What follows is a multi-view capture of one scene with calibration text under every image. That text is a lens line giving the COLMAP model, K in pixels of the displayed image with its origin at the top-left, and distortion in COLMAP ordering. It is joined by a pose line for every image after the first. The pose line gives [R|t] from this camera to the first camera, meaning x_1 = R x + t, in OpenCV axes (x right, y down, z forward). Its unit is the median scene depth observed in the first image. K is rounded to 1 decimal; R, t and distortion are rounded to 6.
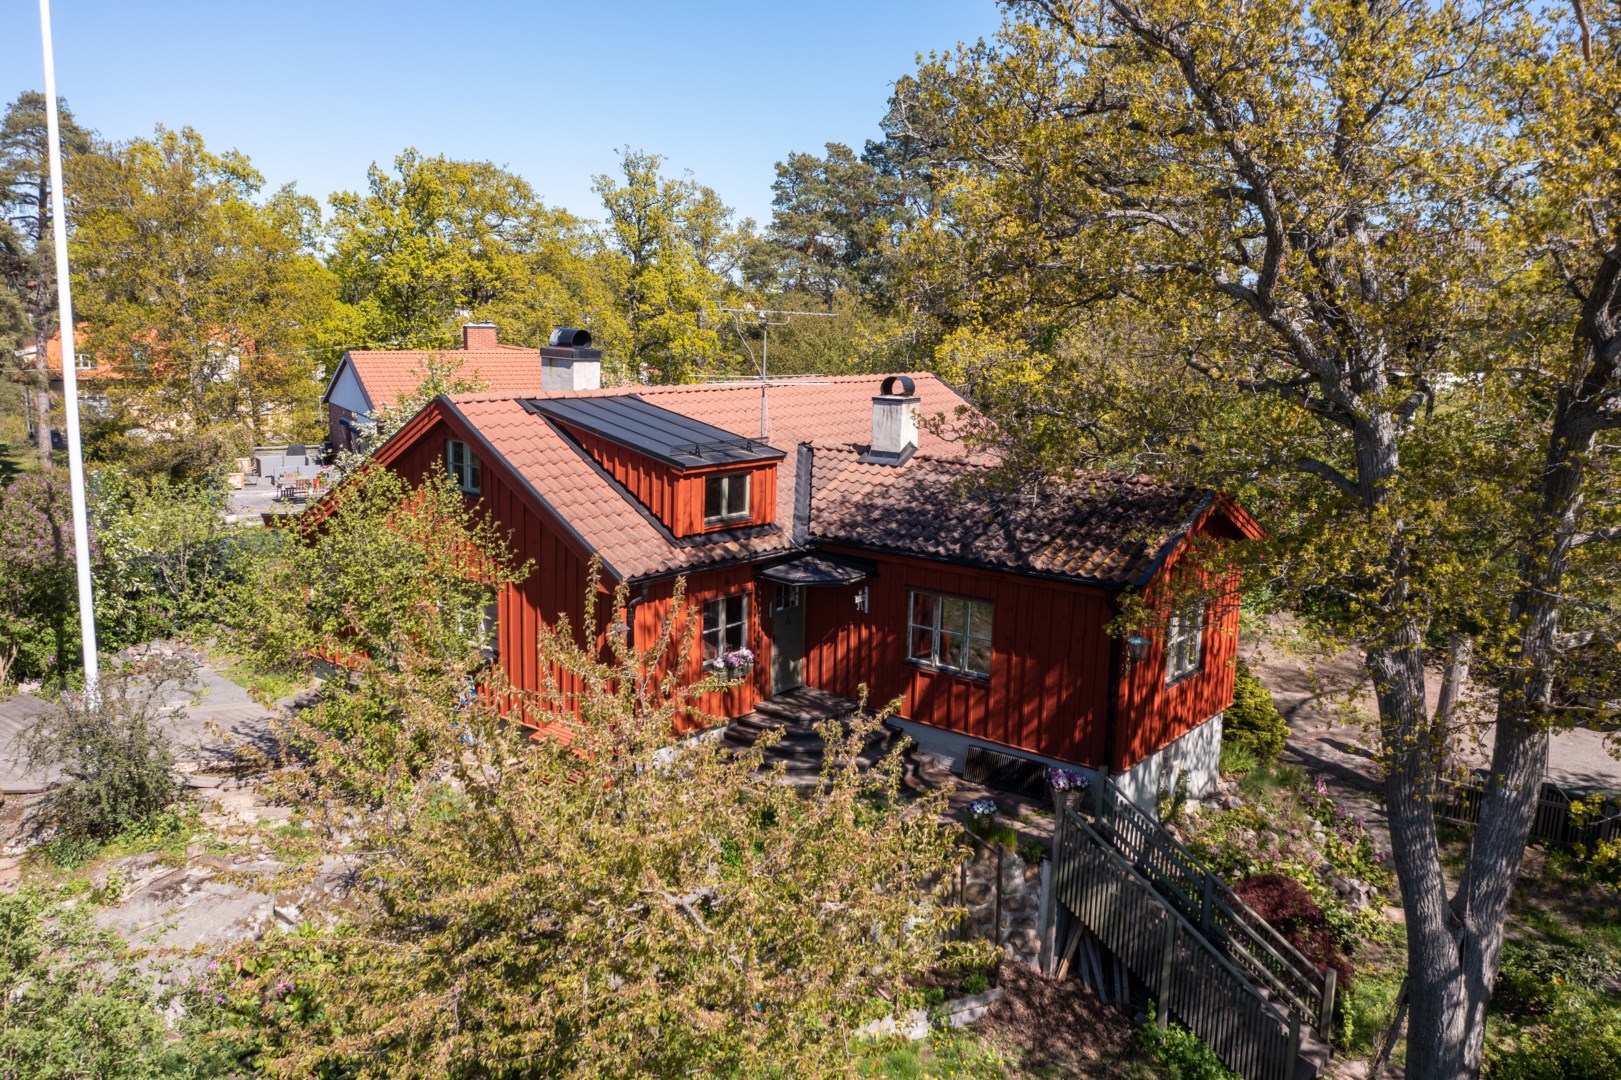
lens RADIAL K [[1328.4, 0, 815.3], [0, 1328.4, 530.4], [0, 0, 1]] dist [-0.016161, 0.000310]
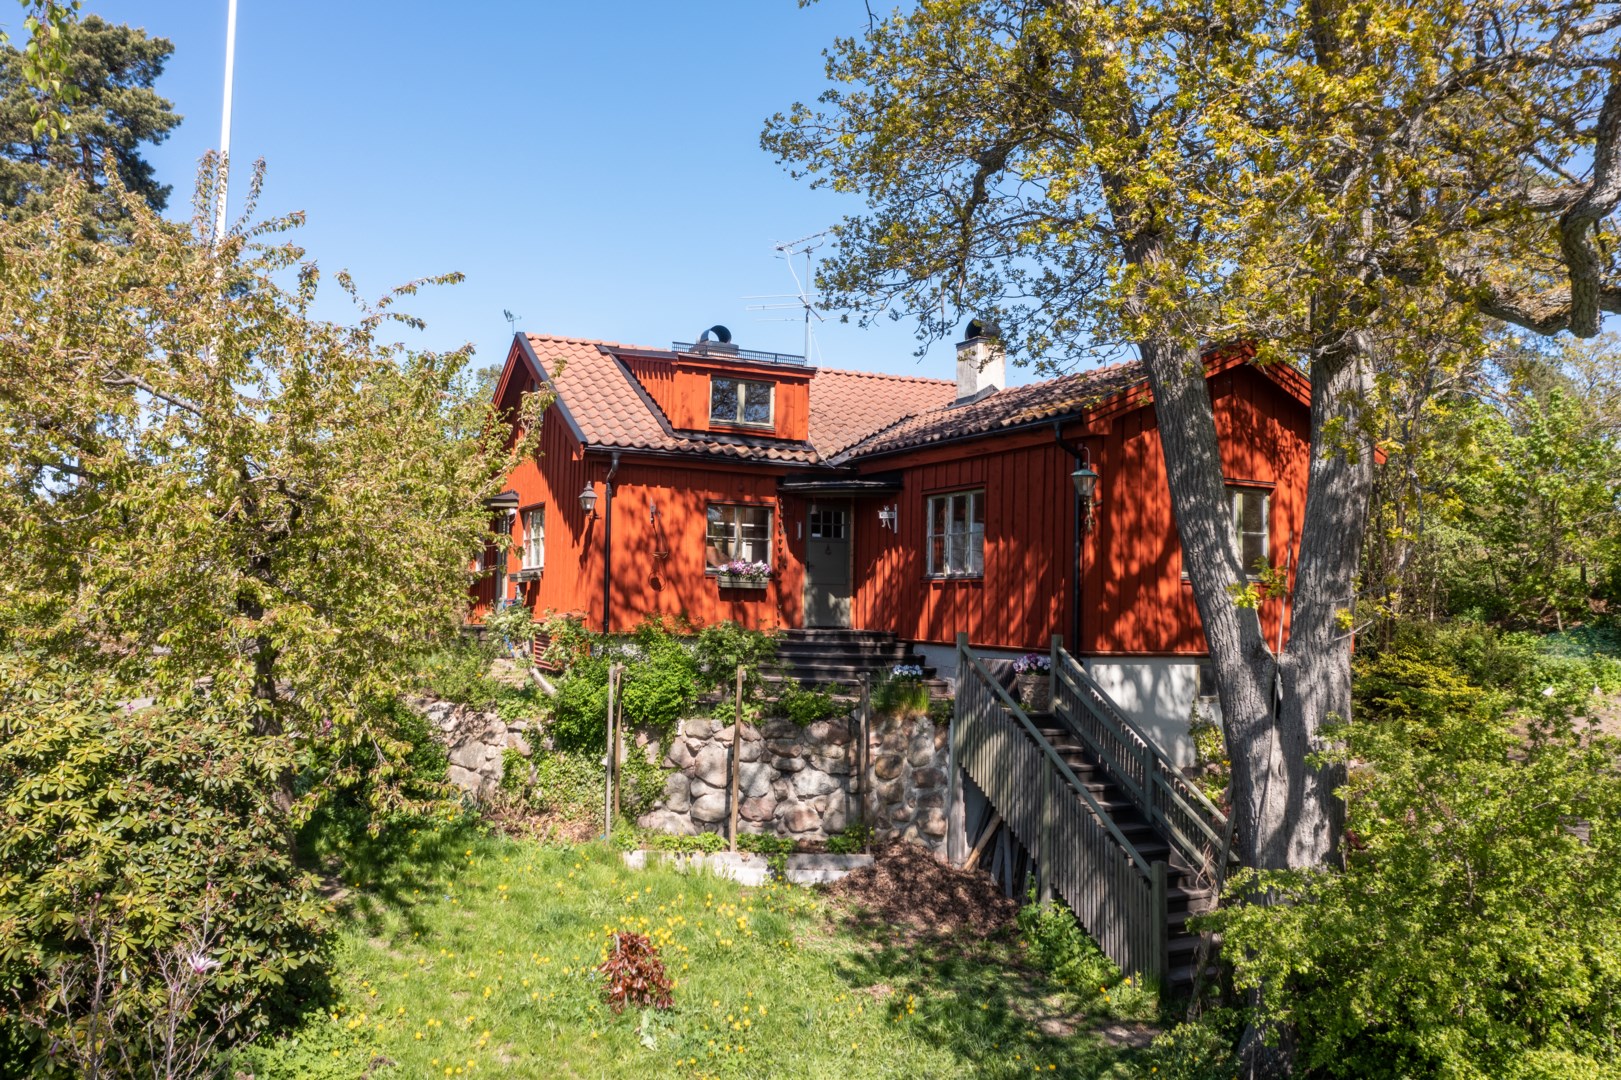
lens RADIAL K [[1328.4, 0, 815.3], [0, 1328.4, 530.4], [0, 0, 1]] dist [-0.016161, 0.000310]
pose [[0.911576, -0.026838, -0.410256, 0.395544], [-0.068894, 0.973786, -0.216783, 0.284643], [0.405319, 0.225879, 0.885830, 0.169761]]
